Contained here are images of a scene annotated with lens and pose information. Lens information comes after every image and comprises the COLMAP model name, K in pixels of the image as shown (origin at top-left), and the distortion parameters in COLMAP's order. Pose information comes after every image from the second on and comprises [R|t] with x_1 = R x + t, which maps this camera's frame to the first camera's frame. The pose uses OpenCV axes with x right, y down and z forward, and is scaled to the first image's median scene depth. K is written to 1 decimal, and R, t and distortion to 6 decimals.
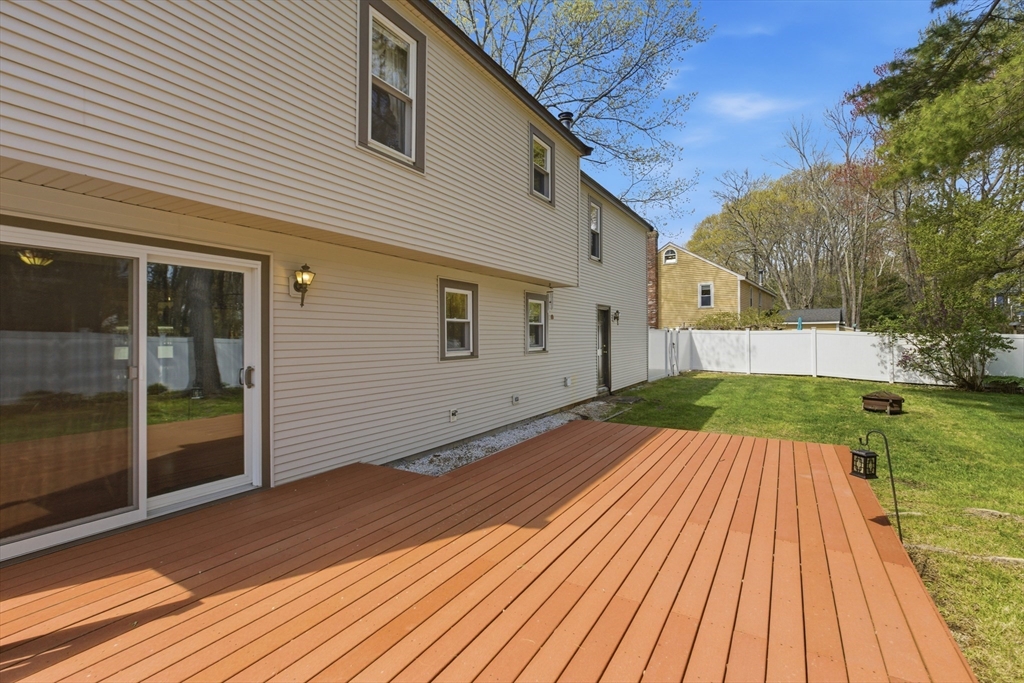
lens RADIAL K [[471.5, 0, 511.1], [0, 471.5, 321.5], [0, 0, 1]] dist [-0.011240, 0.000111]
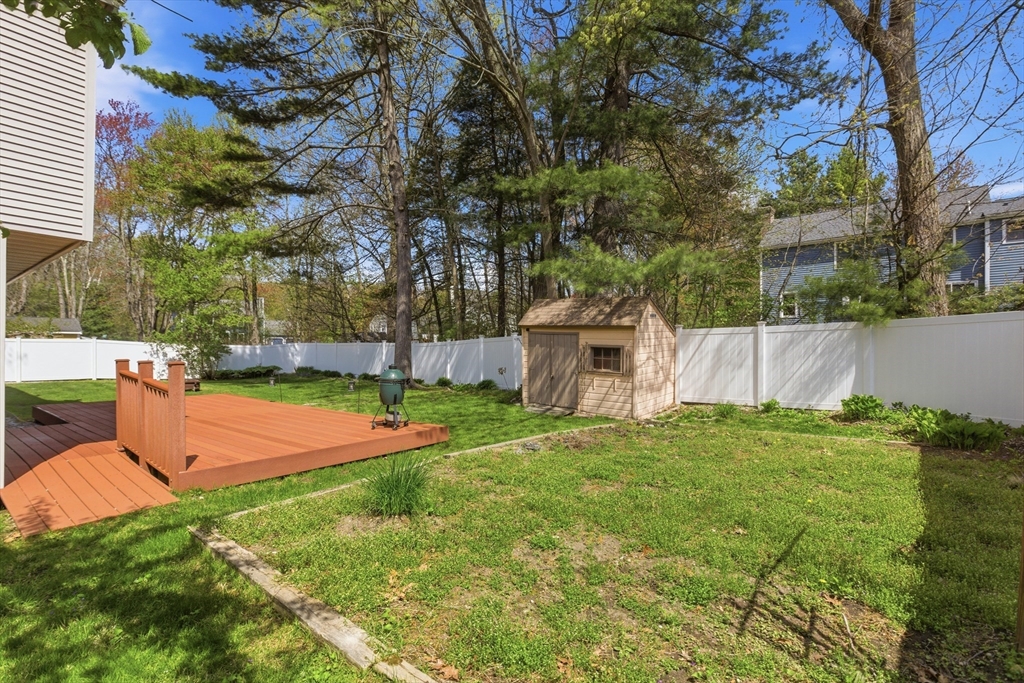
lens RADIAL K [[471.5, 0, 511.1], [0, 471.5, 321.5], [0, 0, 1]] dist [-0.011240, 0.000111]
pose [[0.126476, 0.061474, 0.990063, -0.335302], [-0.035902, 0.997708, -0.057363, 0.003141], [-0.991320, -0.028290, 0.128393, -0.148833]]
